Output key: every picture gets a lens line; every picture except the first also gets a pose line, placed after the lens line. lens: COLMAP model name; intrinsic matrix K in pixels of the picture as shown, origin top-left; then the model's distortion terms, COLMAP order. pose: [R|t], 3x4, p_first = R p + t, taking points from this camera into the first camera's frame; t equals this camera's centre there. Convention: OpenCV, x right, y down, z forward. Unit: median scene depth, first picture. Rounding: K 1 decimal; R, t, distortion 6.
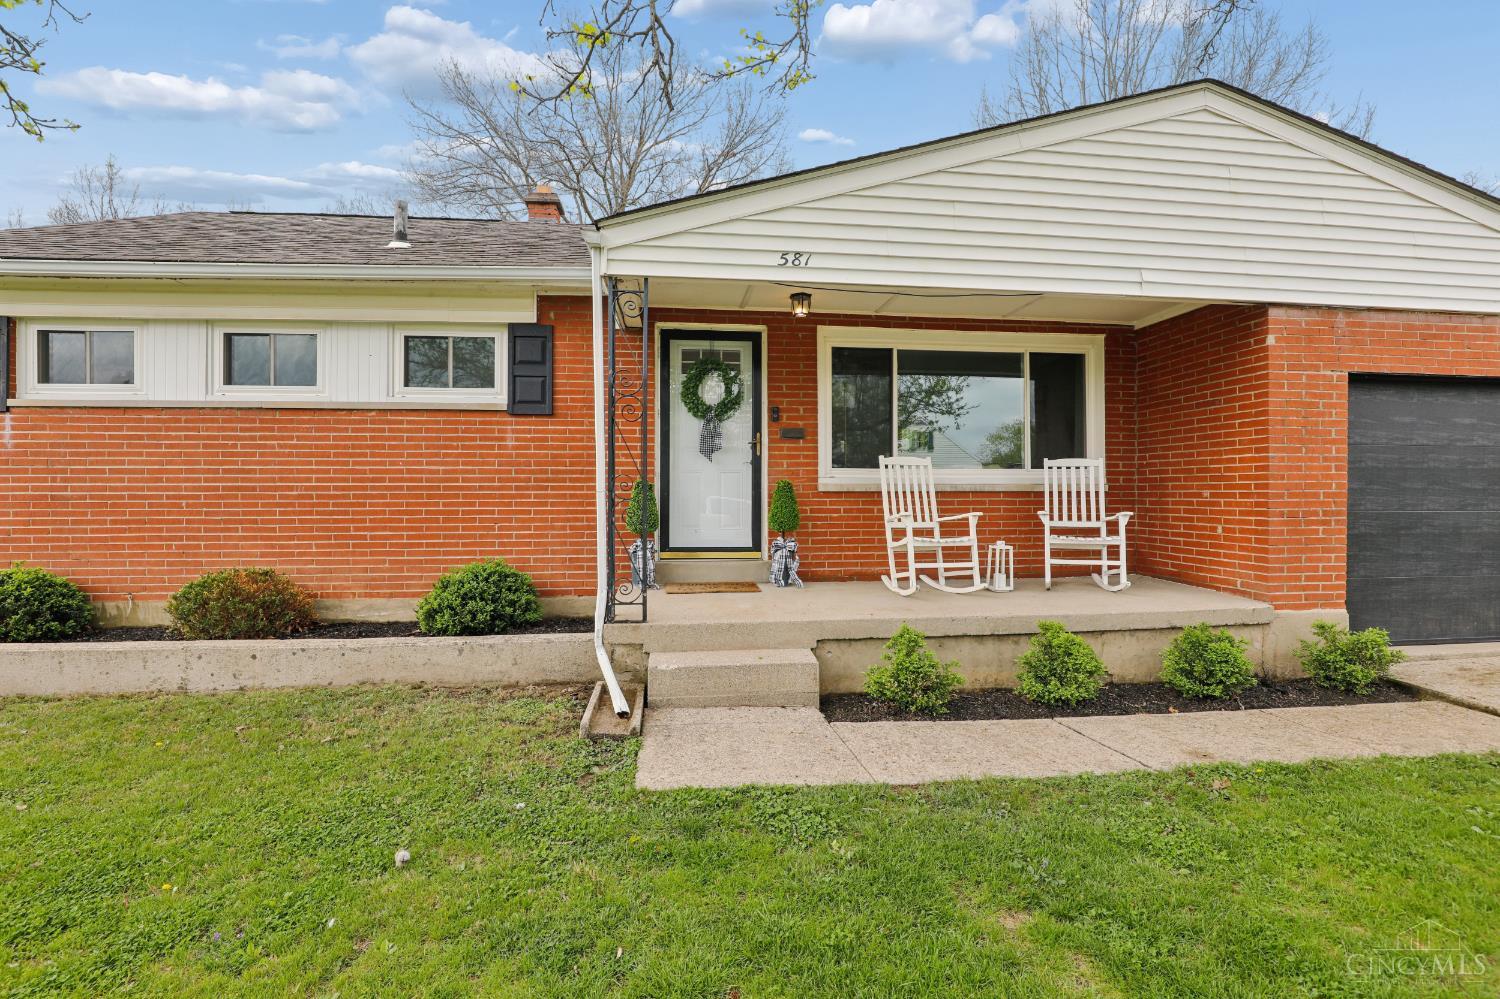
lens RADIAL K [[700.6, 0, 756.6], [0, 700.6, 484.8], [0, 0, 1]] dist [-0.035248, -0.000843]
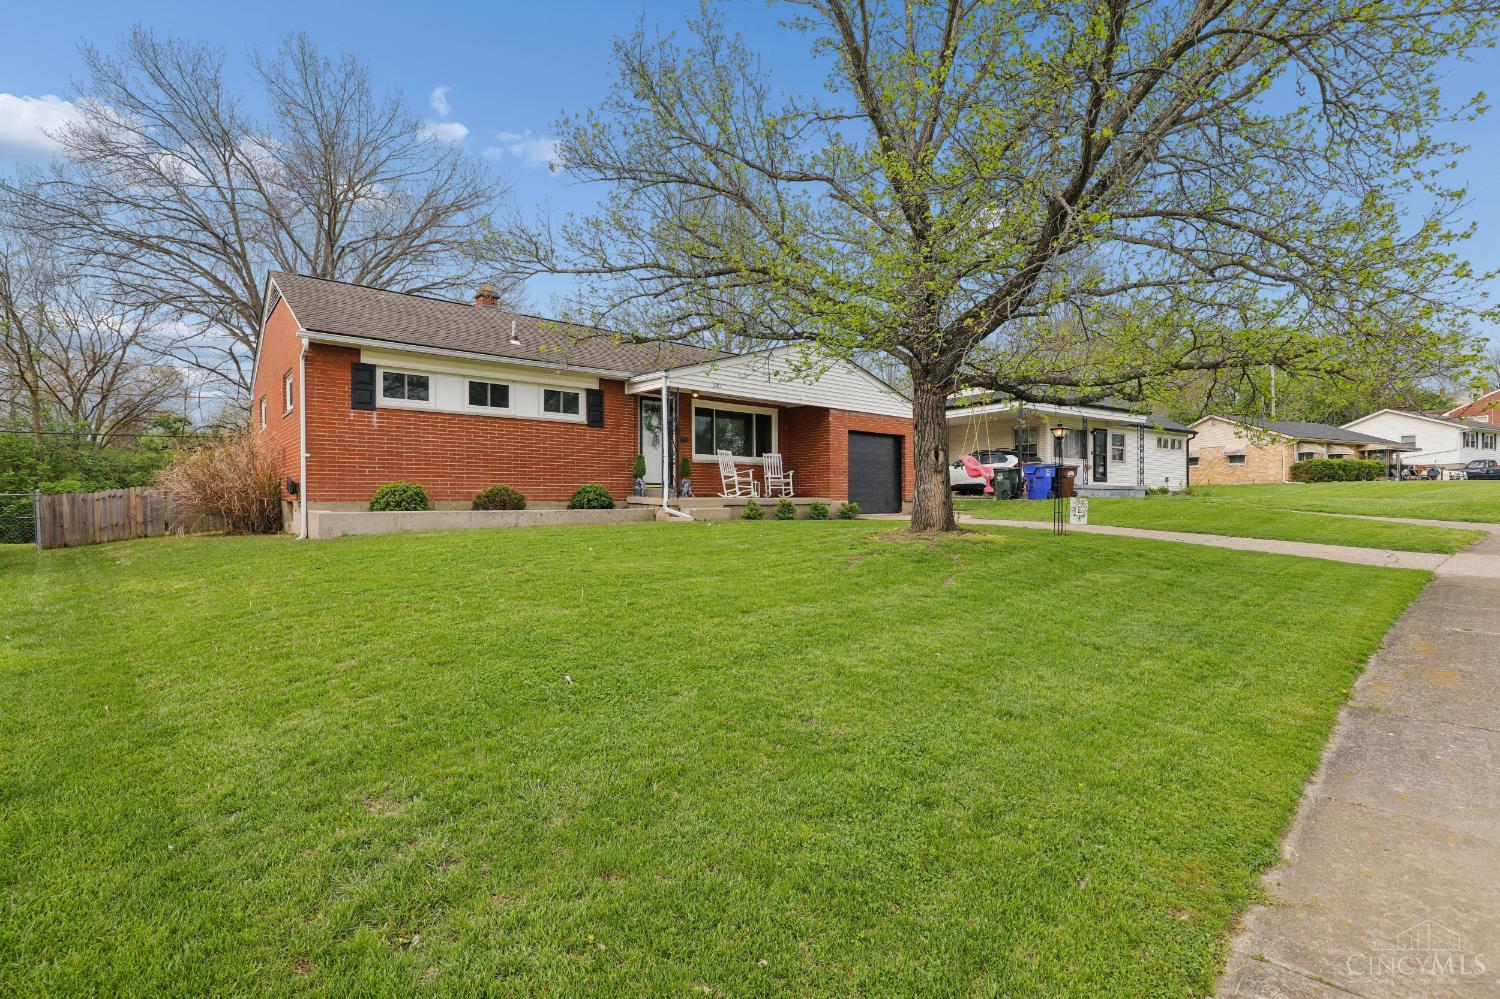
lens RADIAL K [[700.6, 0, 756.6], [0, 700.6, 484.8], [0, 0, 1]] dist [-0.035248, -0.000843]
pose [[0.815967, 0.014237, 0.577922, -1.272324], [-0.014294, 0.999888, -0.004452, 0.105701], [-0.577921, -0.004628, 0.816080, -1.324084]]
